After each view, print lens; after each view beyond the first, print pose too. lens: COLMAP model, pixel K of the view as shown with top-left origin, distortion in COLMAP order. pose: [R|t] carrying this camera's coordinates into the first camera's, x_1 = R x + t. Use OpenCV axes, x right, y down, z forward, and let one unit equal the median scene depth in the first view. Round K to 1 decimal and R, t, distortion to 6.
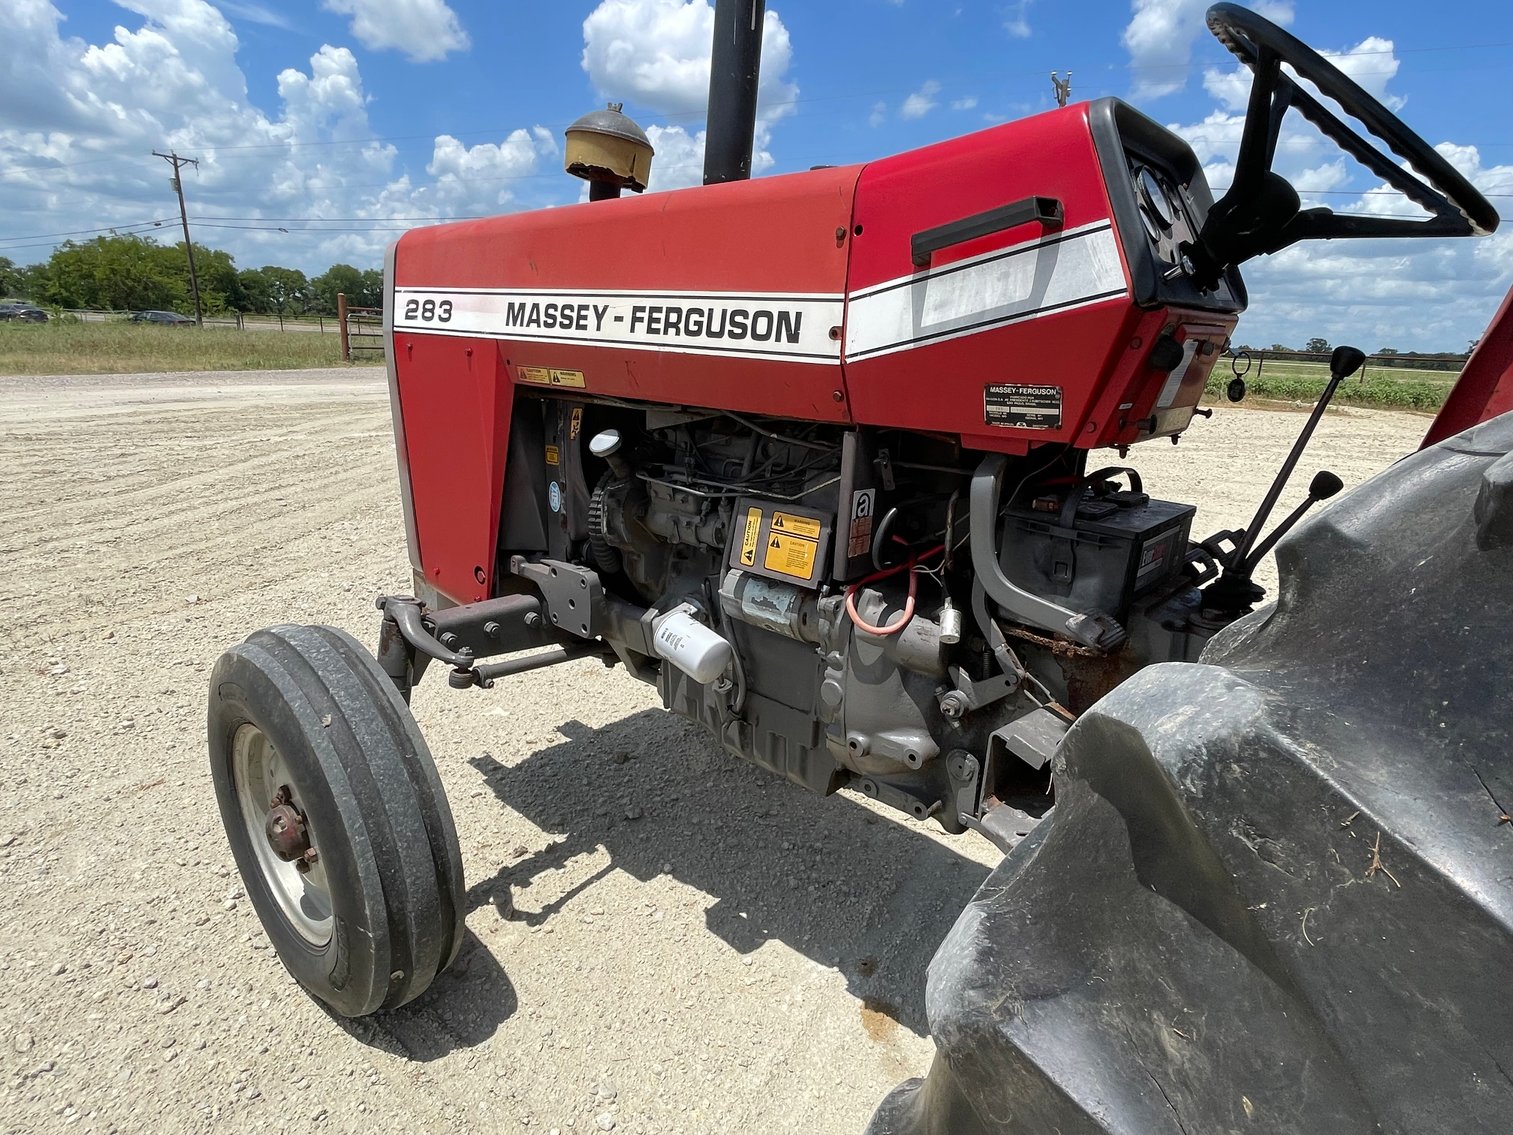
lens RADIAL K [[842.3, 0, 763.3], [0, 842.3, 579.4], [0, 0, 1]] dist [-0.001790, 0.000292]
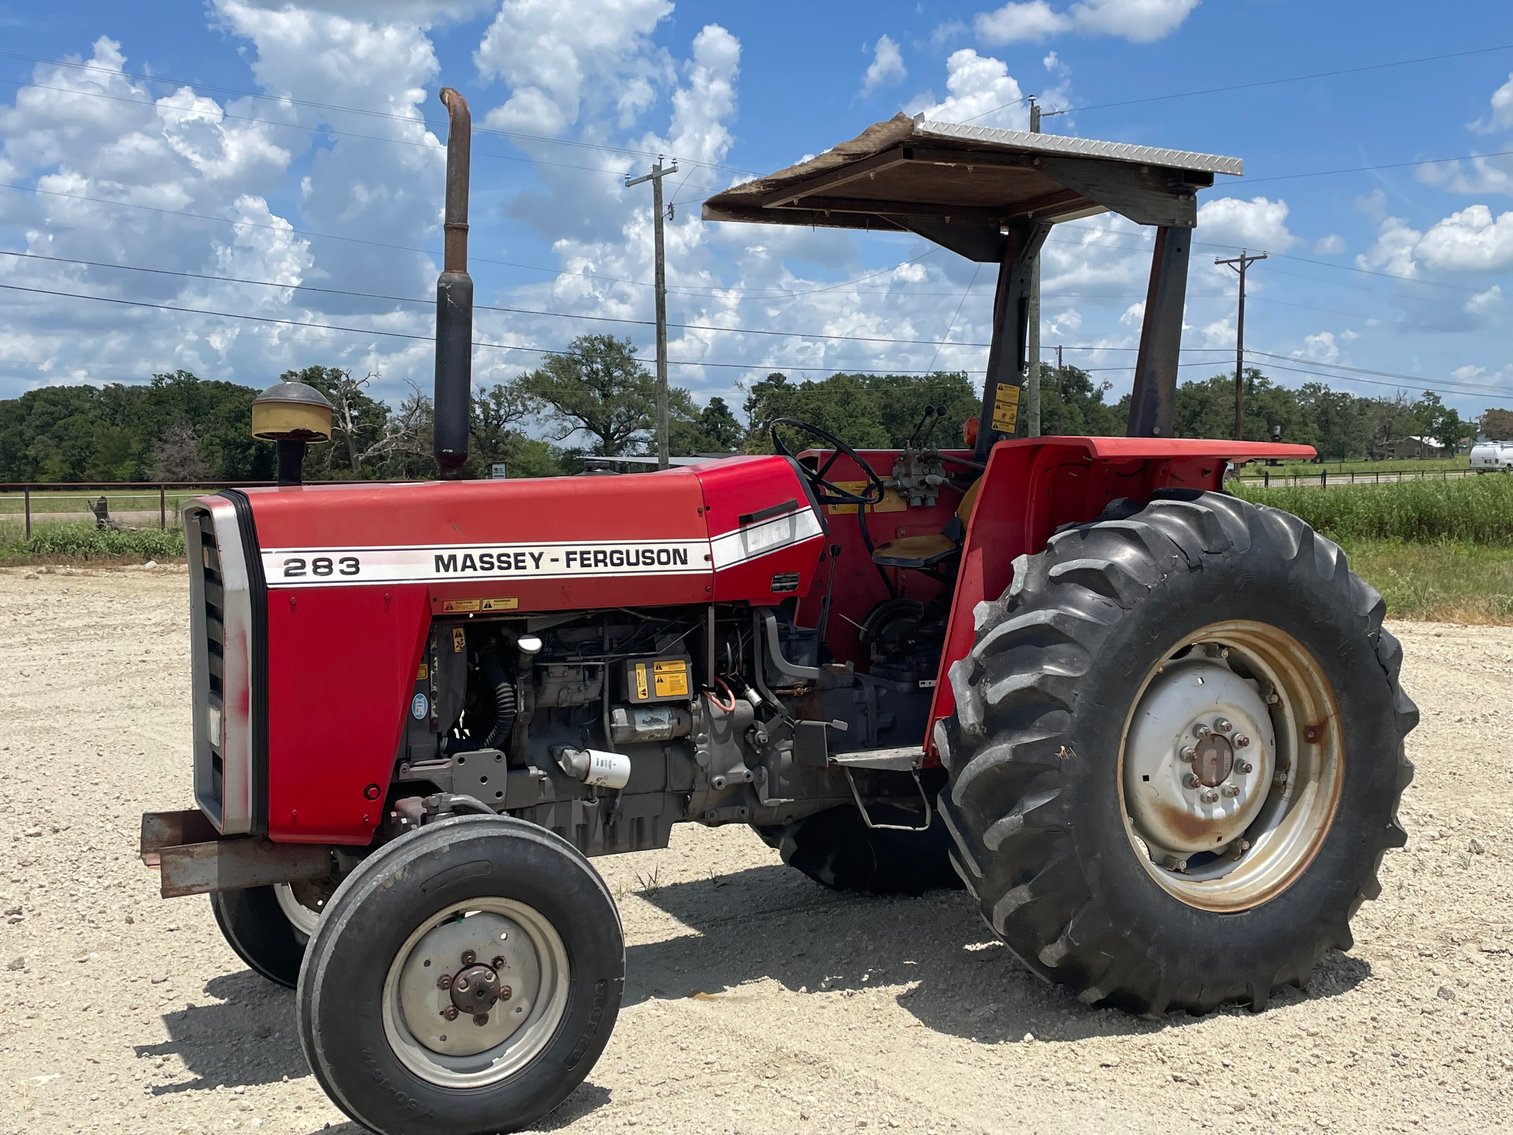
lens RADIAL K [[1682.6, 0, 783.2], [0, 1682.6, 539.3], [0, 0, 1]] dist [0.142308, -0.290601]
pose [[0.375154, -0.082038, 0.923325, -2.639168], [0.282576, 0.958787, -0.029623, -0.127671], [-0.882842, 0.272023, 0.382875, -0.510543]]
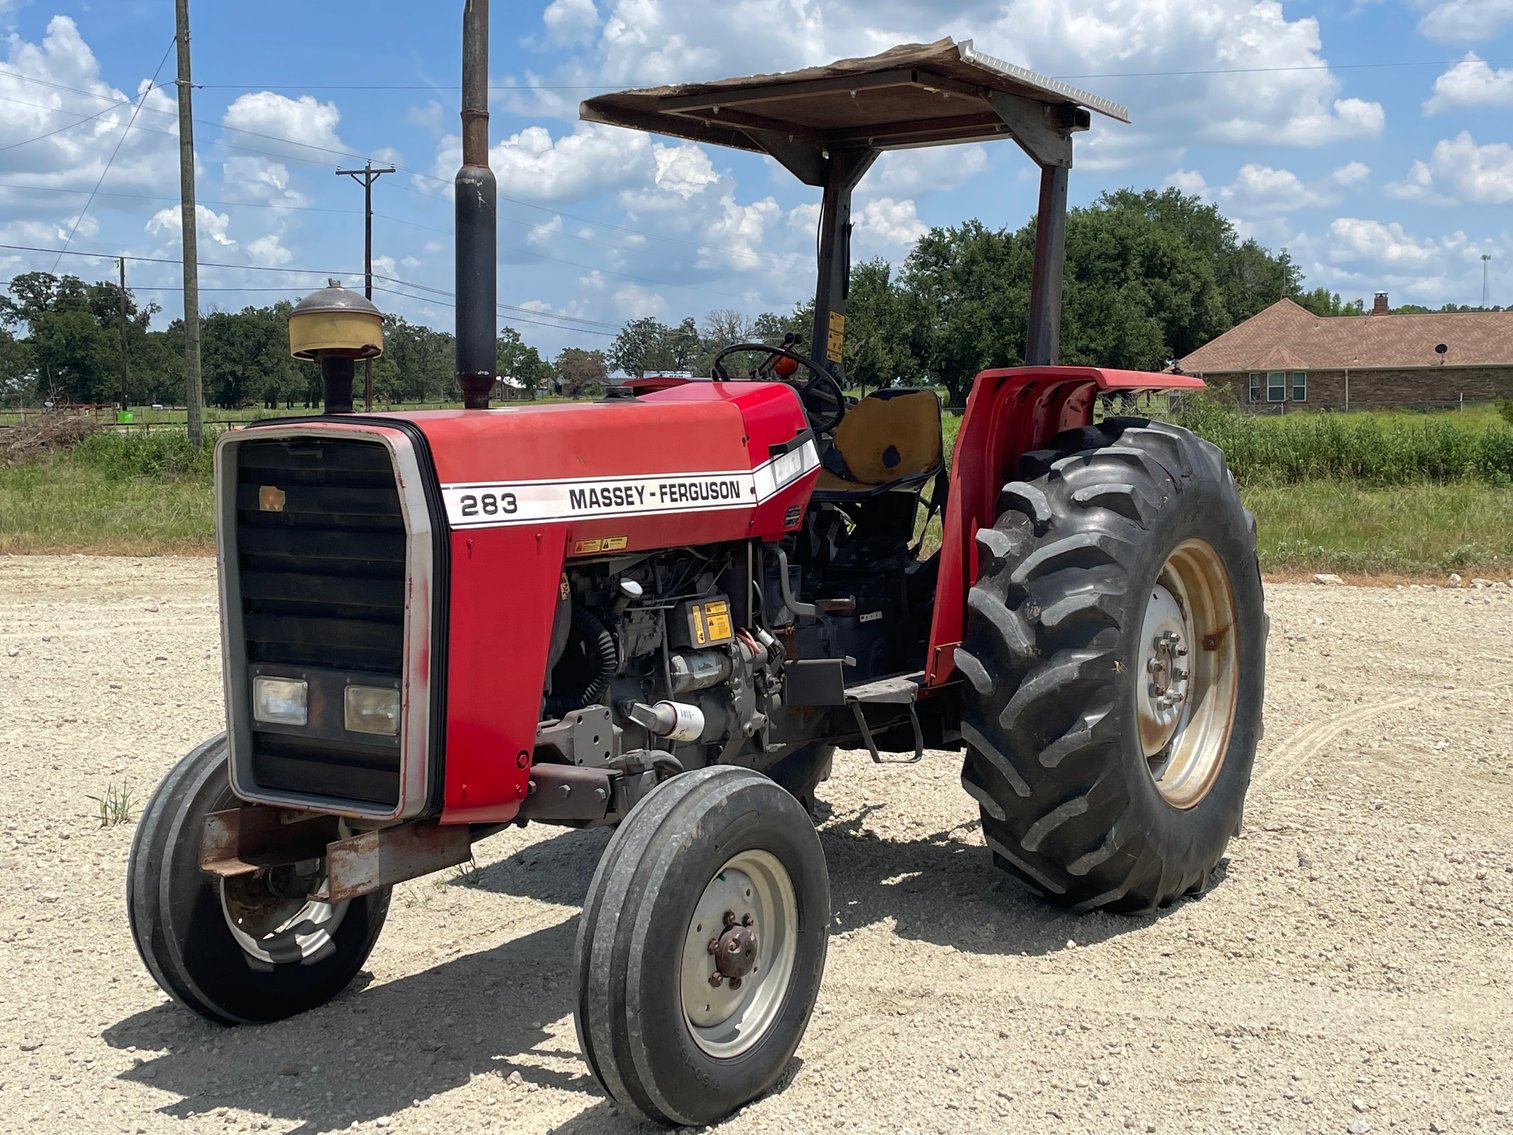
lens RADIAL K [[1940.3, 0, 809.8], [0, 1940.3, 523.5], [0, 0, 1]] dist [0.137801, -0.014076]
pose [[-0.141878, -0.100455, 0.984774, -3.142278], [0.276759, 0.951138, 0.136897, -0.587021], [-0.950408, 0.291968, -0.107144, 1.032211]]
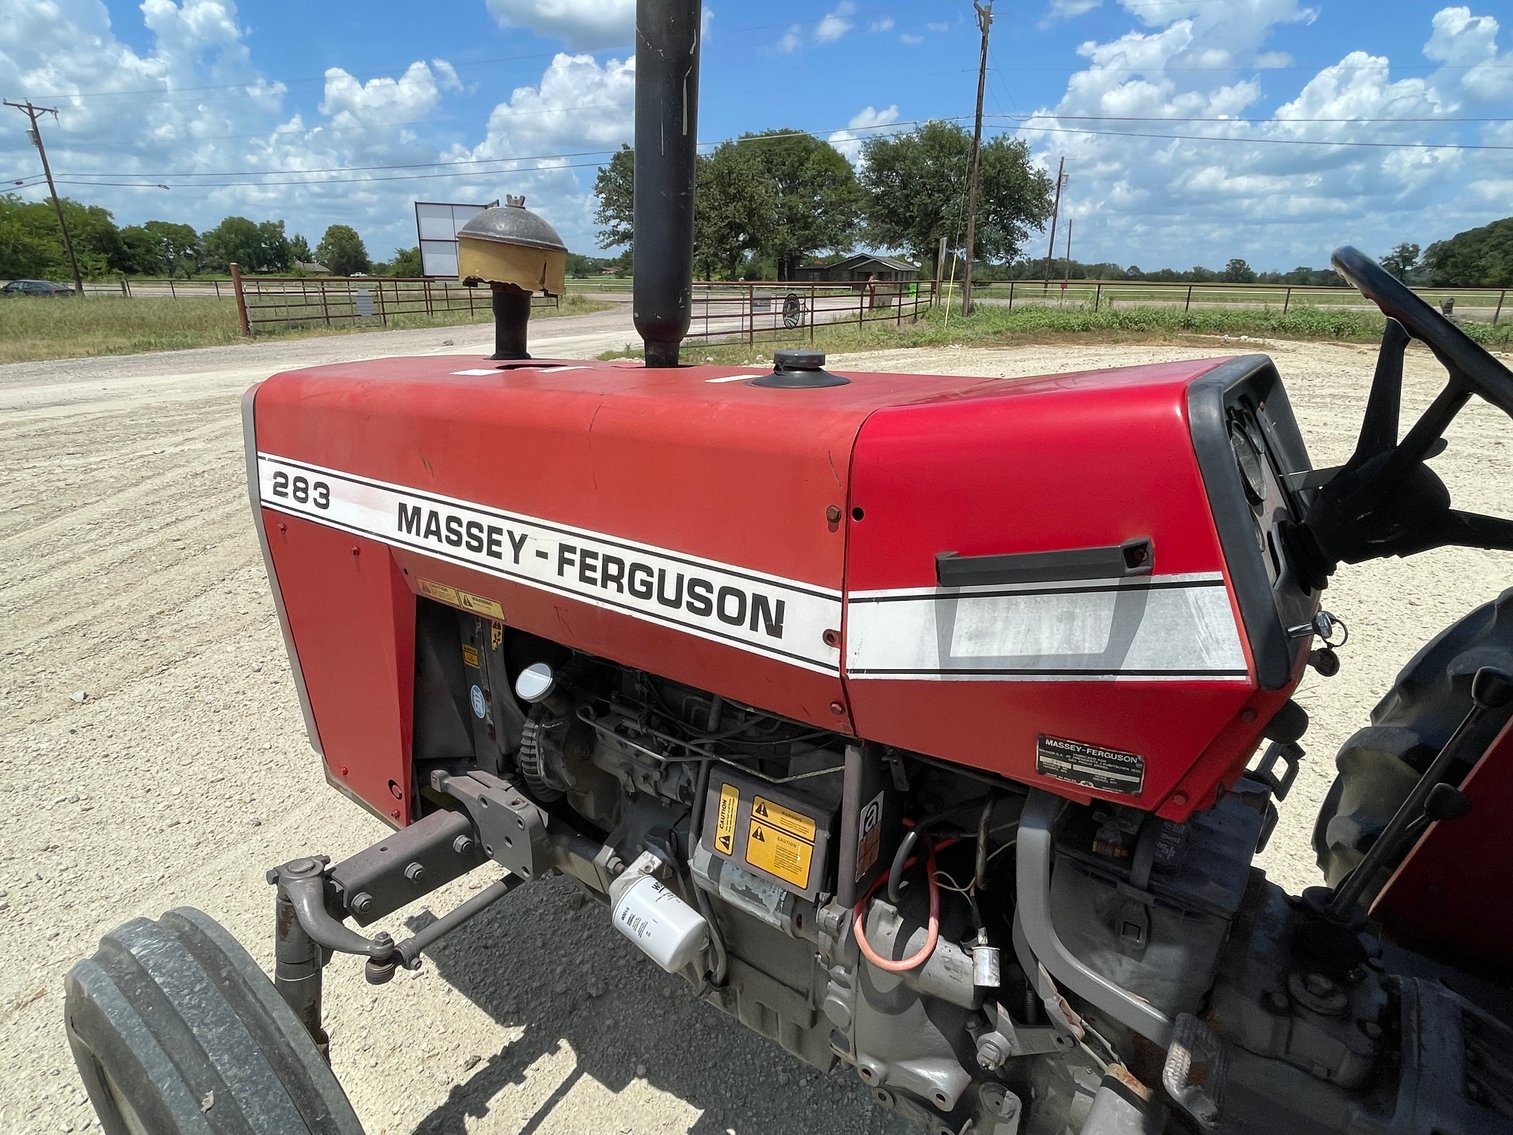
lens RADIAL K [[842.4, 0, 758.0], [0, 842.4, 582.7], [0, 0, 1]] dist [-0.007709, 0.007299]
pose [[0.996355, -0.060114, 0.060521, -0.018242], [0.055719, 0.995858, 0.071854, -0.305012], [-0.064589, -0.068220, 0.995577, 0.189200]]
